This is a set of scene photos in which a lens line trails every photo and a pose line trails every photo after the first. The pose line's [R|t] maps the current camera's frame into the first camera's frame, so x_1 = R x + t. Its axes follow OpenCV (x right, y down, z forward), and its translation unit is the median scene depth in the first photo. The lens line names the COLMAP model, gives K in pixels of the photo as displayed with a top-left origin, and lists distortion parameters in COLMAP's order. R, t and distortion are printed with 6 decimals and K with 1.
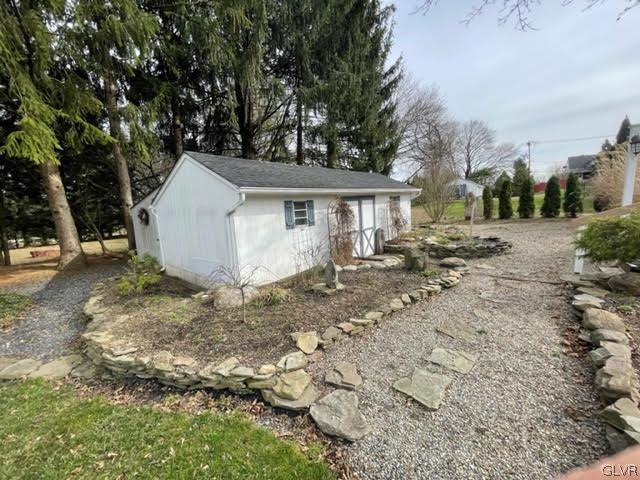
lens RADIAL K [[261.6, 0, 320.0], [0, 261.6, 240.0], [0, 0, 1]] dist [-0.002487, -0.000648]
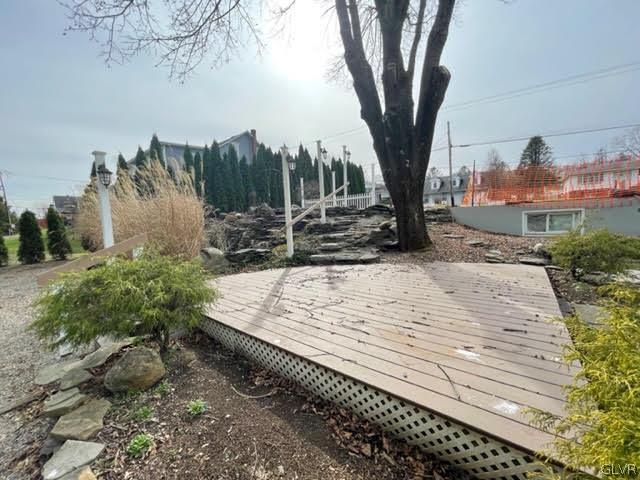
lens RADIAL K [[261.6, 0, 320.0], [0, 261.6, 240.0], [0, 0, 1]] dist [-0.002487, -0.000648]
pose [[0.036363, -0.033388, 0.998781, 0.134718], [0.178833, 0.983526, 0.026367, -0.021280], [-0.983207, 0.177657, 0.041735, 0.108371]]
